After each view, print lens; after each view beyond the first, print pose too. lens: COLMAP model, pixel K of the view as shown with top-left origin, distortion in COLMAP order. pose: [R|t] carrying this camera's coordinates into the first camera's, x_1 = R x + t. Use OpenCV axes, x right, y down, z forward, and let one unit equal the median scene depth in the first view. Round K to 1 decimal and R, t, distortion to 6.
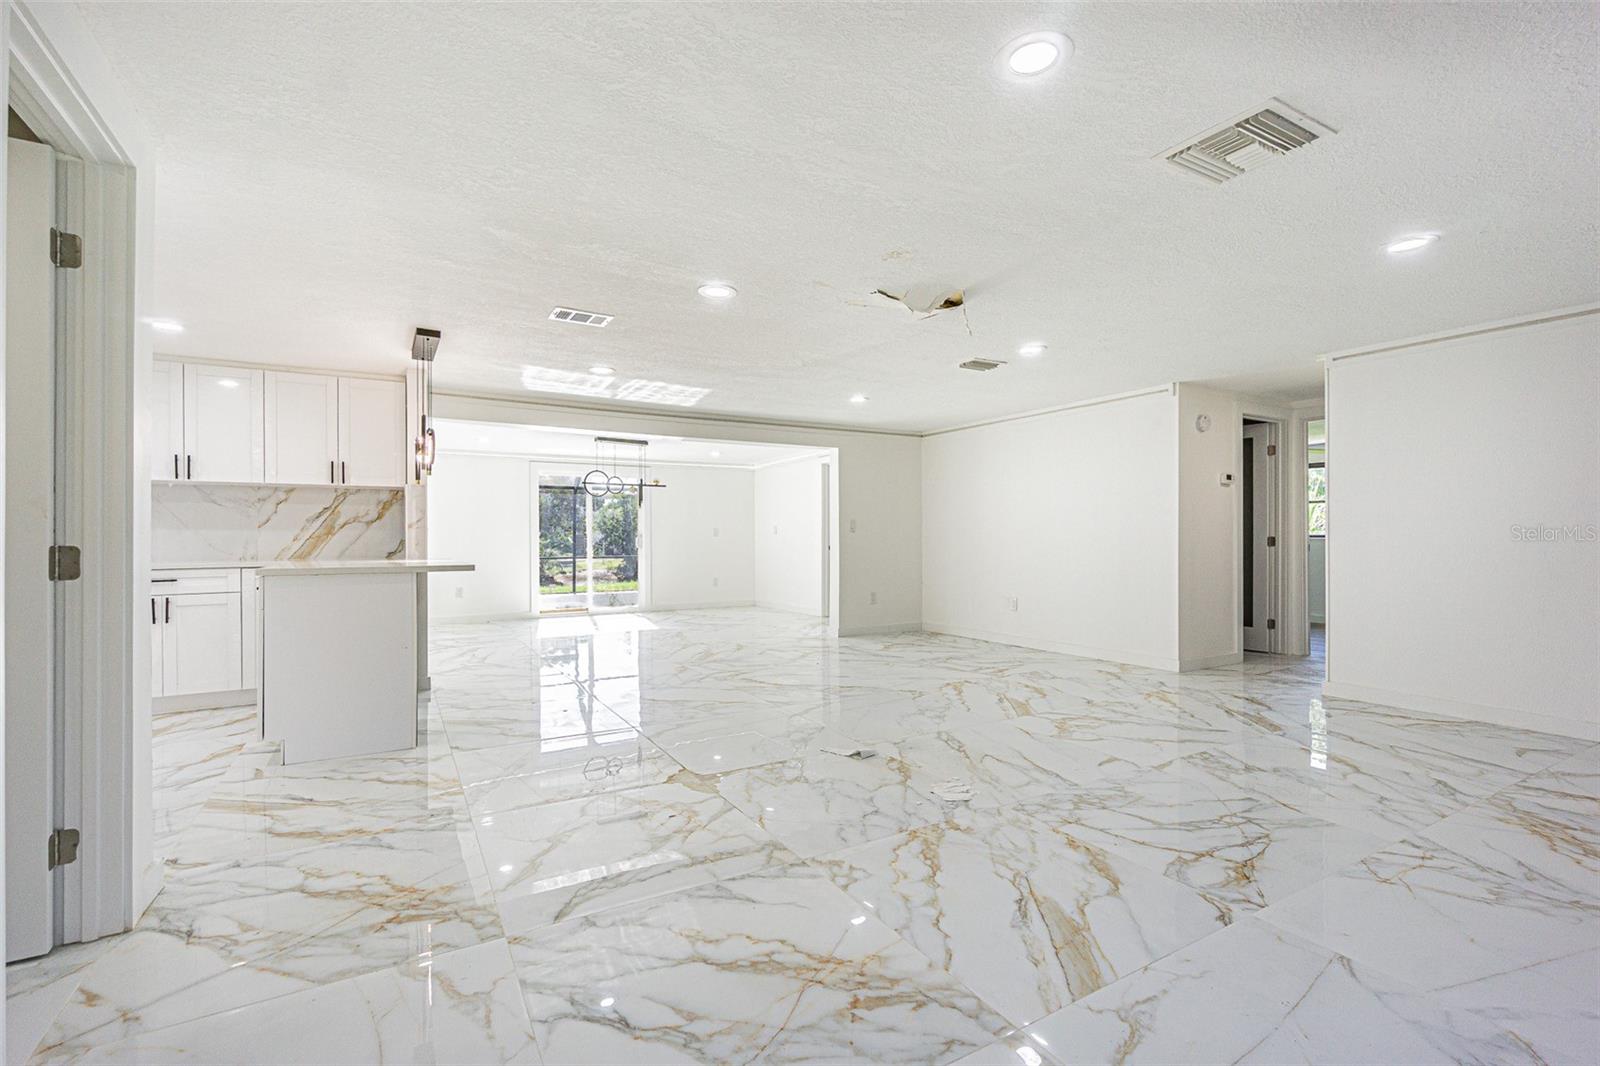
lens RADIAL K [[696.8, 0, 806.4], [0, 696.8, 539.1], [0, 0, 1]] dist [-0.001981, 0.001164]
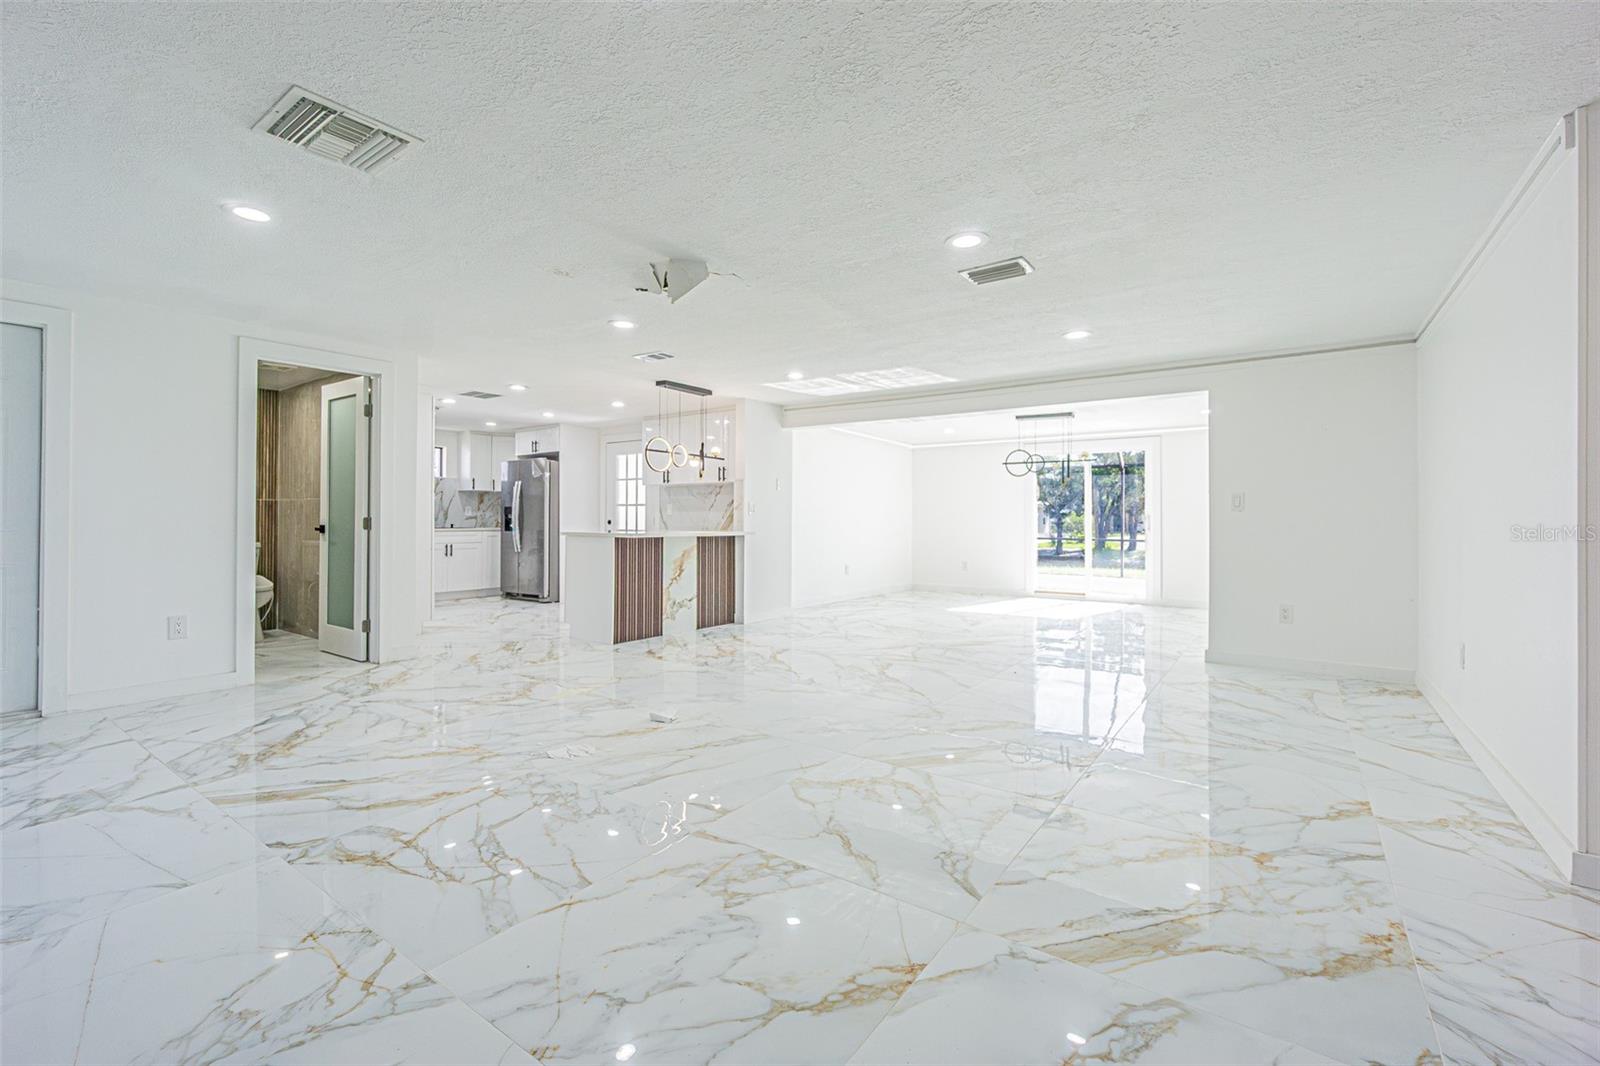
lens RADIAL K [[696.8, 0, 794.2], [0, 696.8, 520.4], [0, 0, 1]] dist [-0.001981, 0.001164]
pose [[0.402470, 0.008566, -0.915393, 1.405620], [-0.006995, 0.999956, 0.006282, -0.006823], [0.915406, 0.003875, 0.402512, 0.923882]]
